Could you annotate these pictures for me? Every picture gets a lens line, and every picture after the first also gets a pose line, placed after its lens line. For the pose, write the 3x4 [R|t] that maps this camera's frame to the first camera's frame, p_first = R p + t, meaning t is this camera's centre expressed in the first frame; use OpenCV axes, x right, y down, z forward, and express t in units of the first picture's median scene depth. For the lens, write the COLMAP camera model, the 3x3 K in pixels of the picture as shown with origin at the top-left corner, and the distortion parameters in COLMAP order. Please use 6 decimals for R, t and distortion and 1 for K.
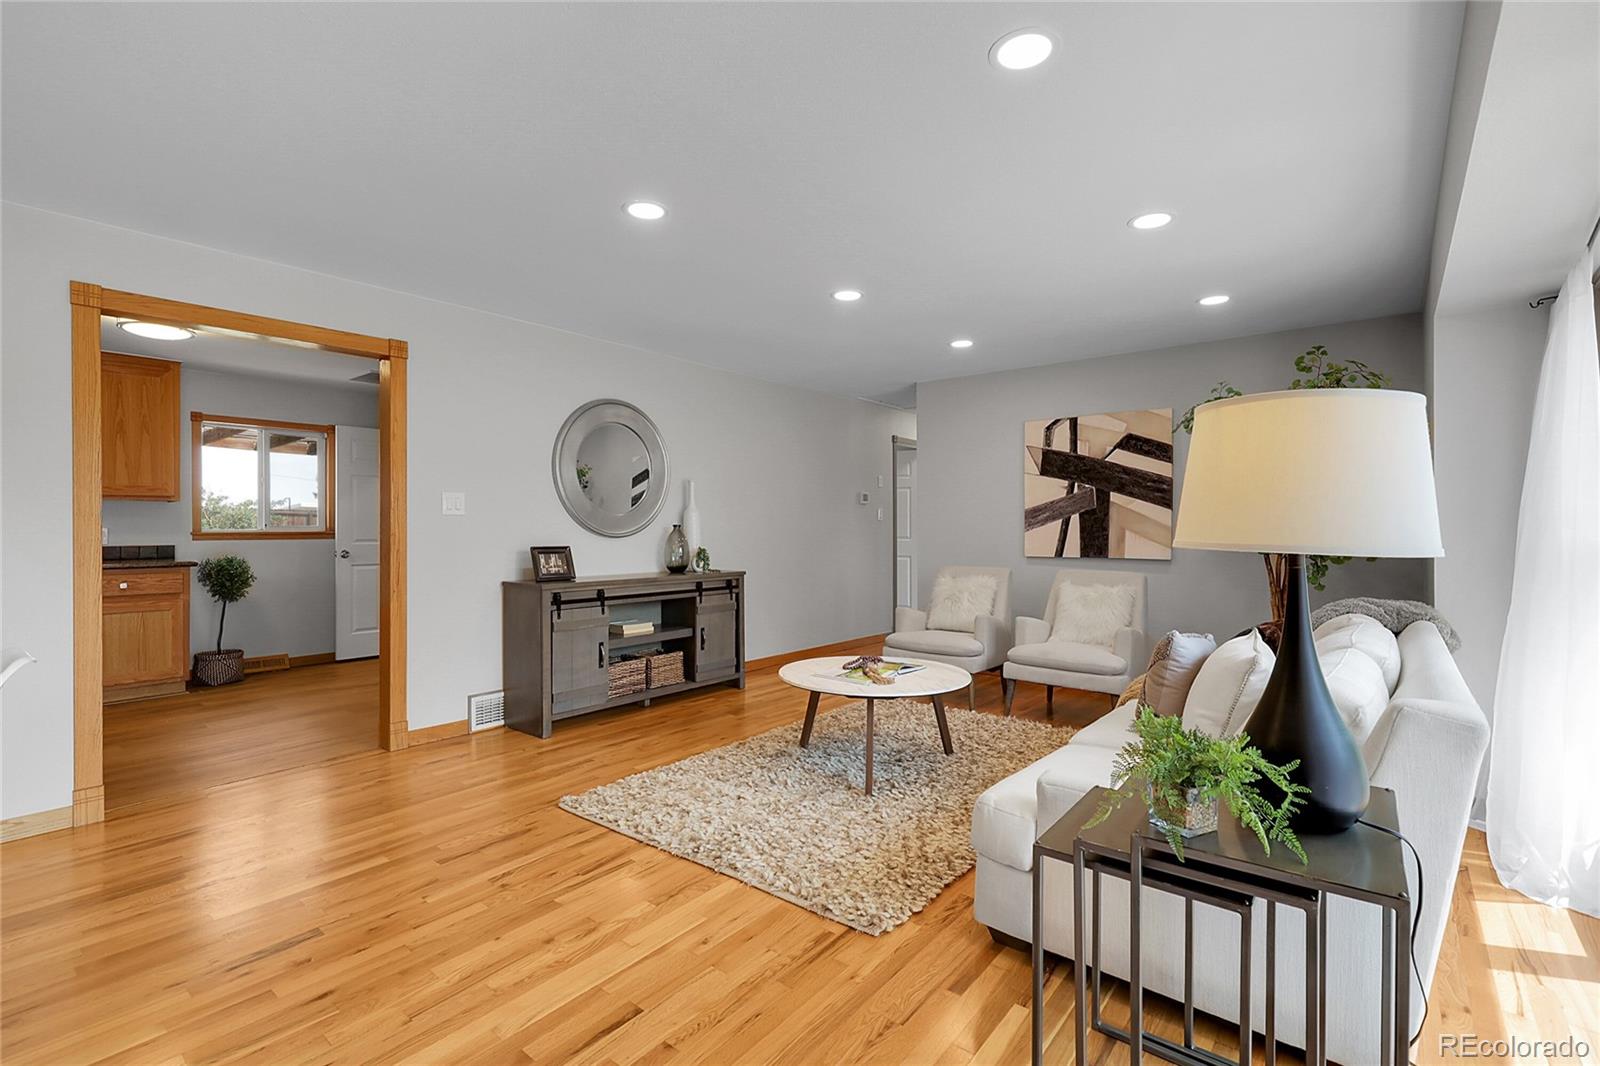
lens RADIAL K [[728.2, 0, 805.5], [0, 728.2, 533.1], [0, 0, 1]] dist [0.002279, -0.000256]
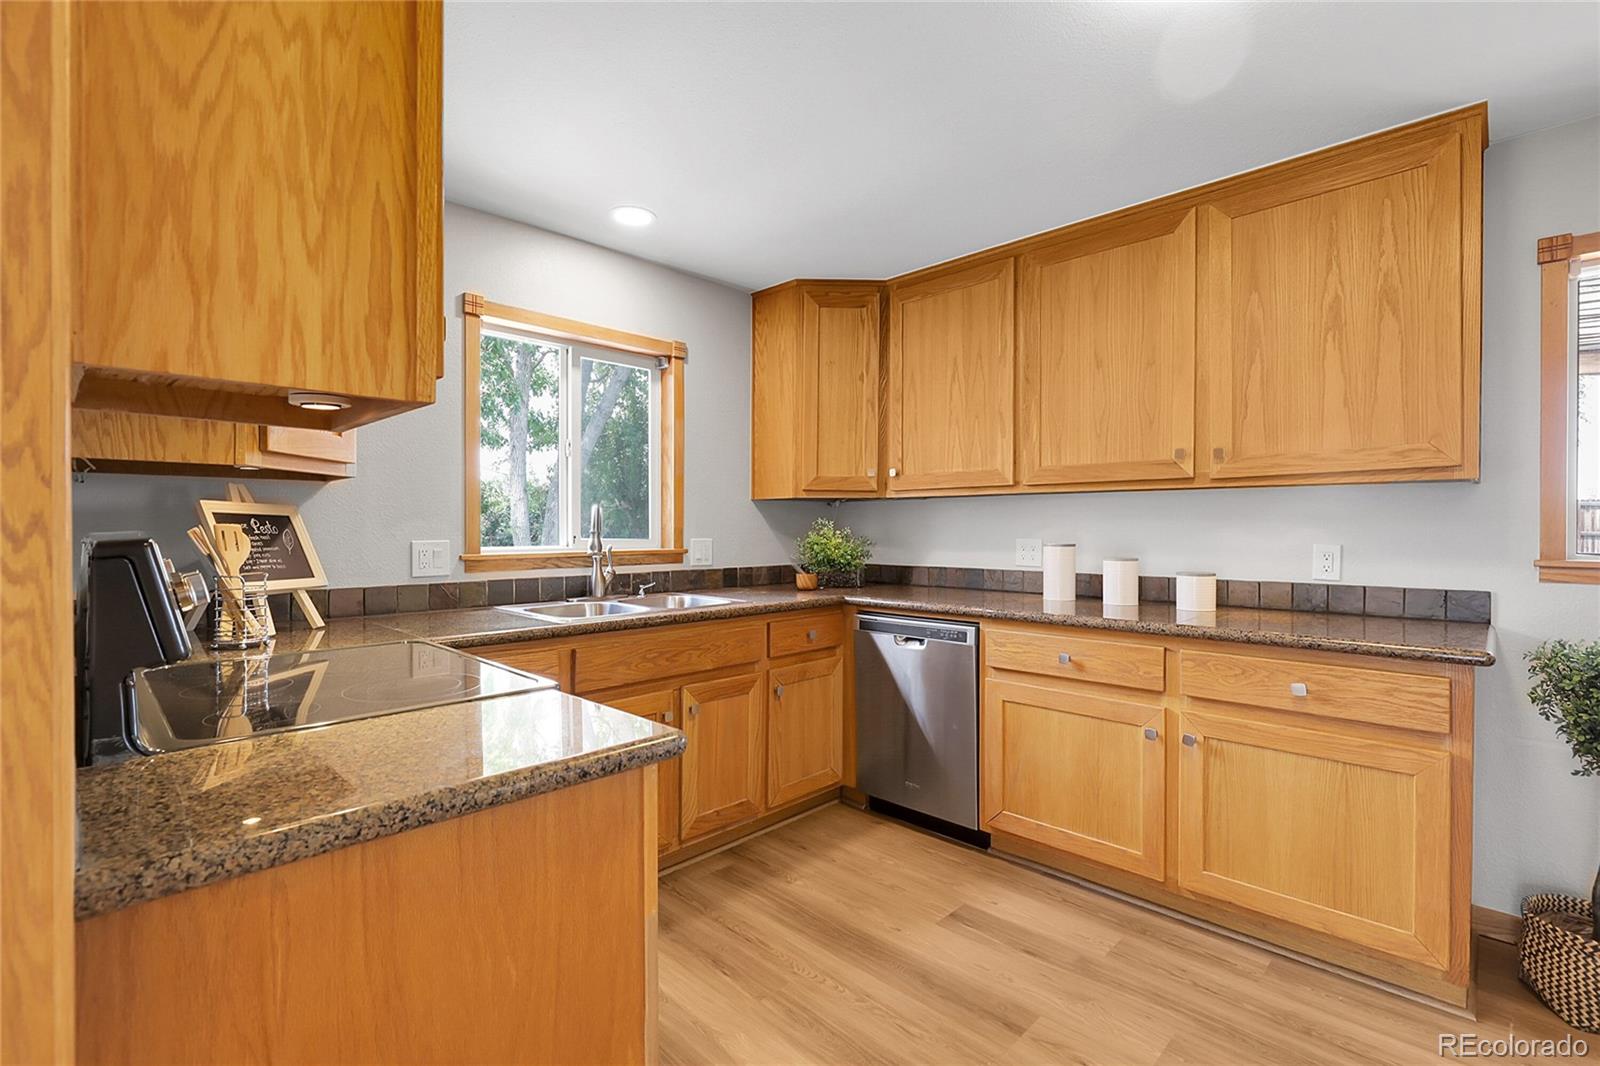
lens RADIAL K [[728.2, 0, 793.5], [0, 728.2, 533.1], [0, 0, 1]] dist [0.002279, -0.000256]
pose [[-0.090854, 0.001718, -0.995863, -0.537579], [-0.012142, 0.999922, 0.002832, -0.014920], [0.995790, 0.012349, -0.090826, 0.810023]]
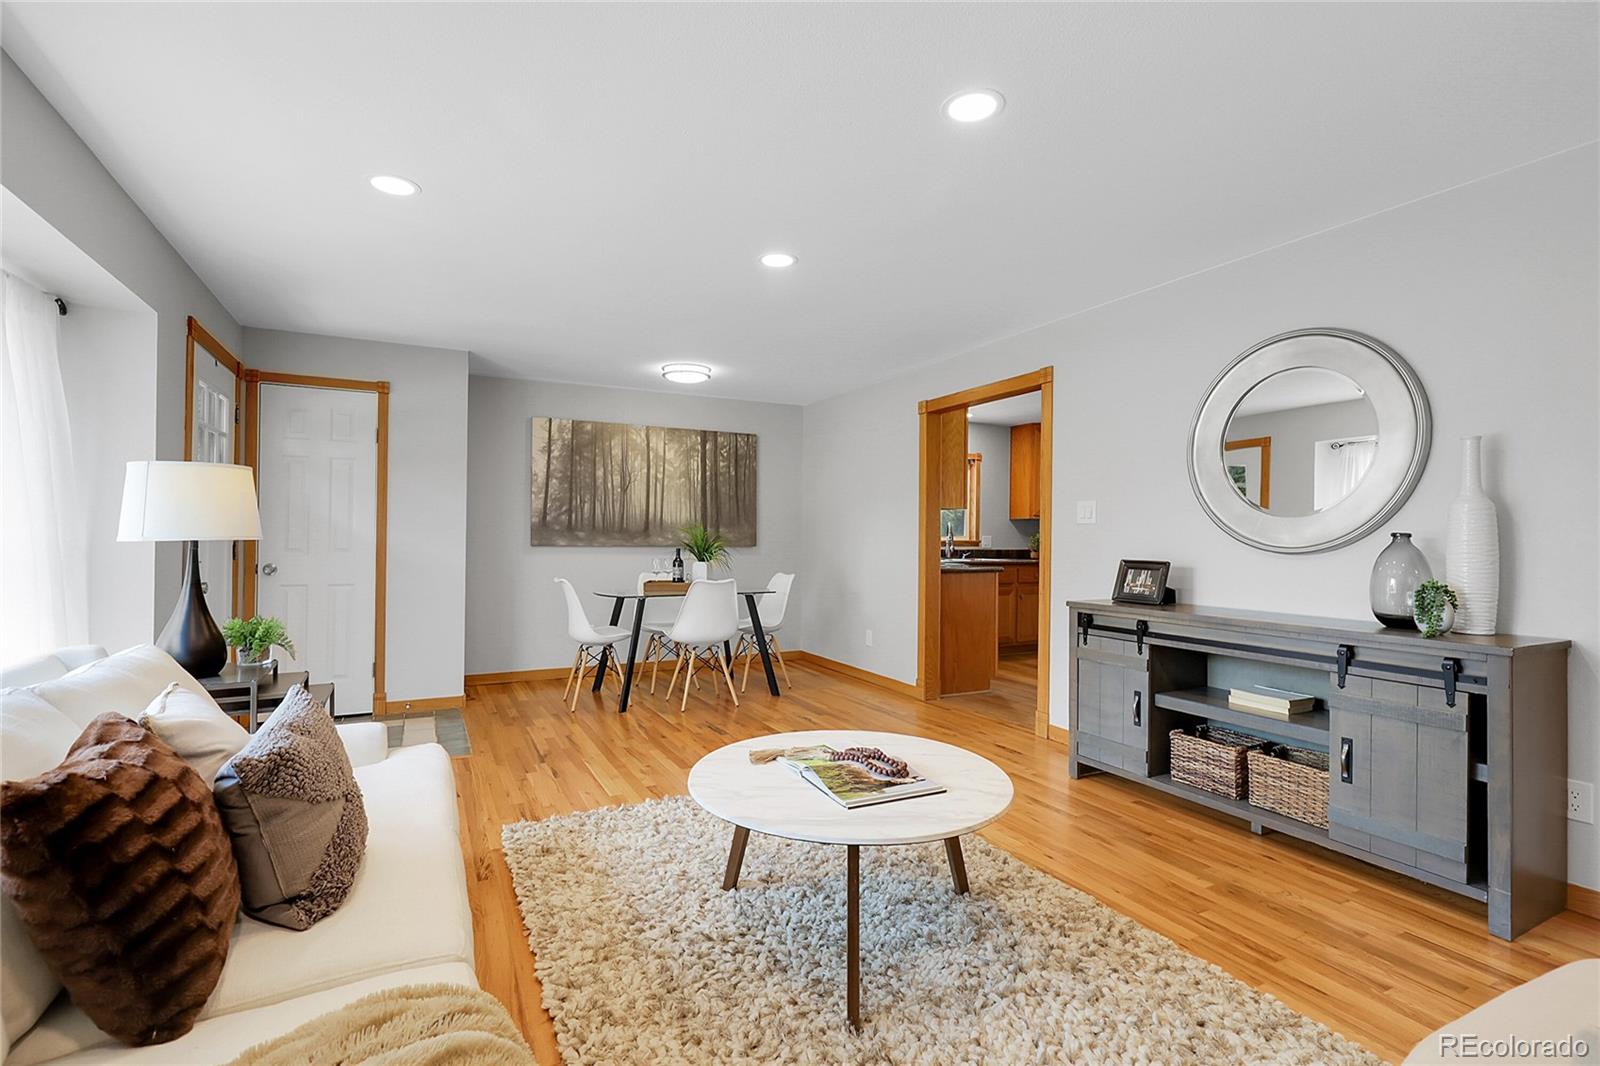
lens RADIAL K [[728.2, 0, 793.7], [0, 728.2, 529.0], [0, 0, 1]] dist [0.002279, -0.000256]
pose [[-0.399948, -0.012635, -0.916451, 0.515025], [-0.019340, 0.999799, -0.005344, -0.004839], [0.916334, 0.015587, -0.400111, 0.921332]]
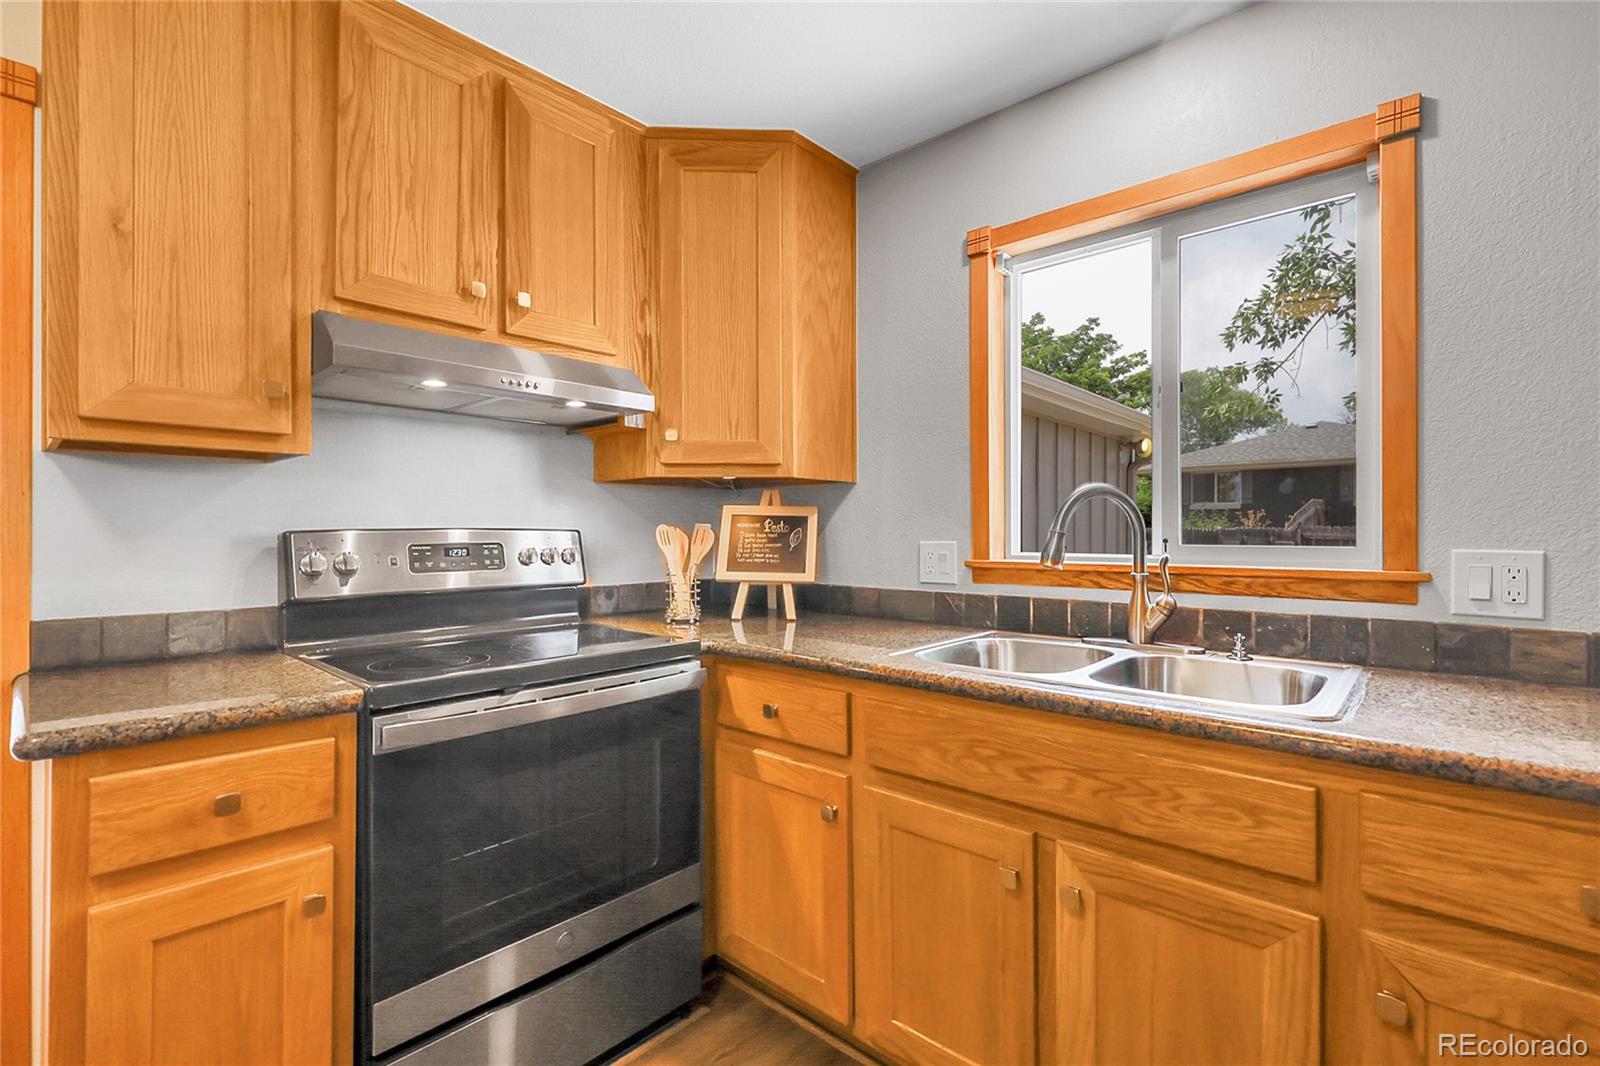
lens RADIAL K [[728.2, 0, 800.1], [0, 728.2, 528.7], [0, 0, 1]] dist [0.002279, -0.000256]
pose [[-0.997852, -0.005526, 0.065272, -1.011829], [-0.005002, 0.999954, 0.008191, -0.016034], [-0.065315, 0.007846, -0.997834, 0.964008]]
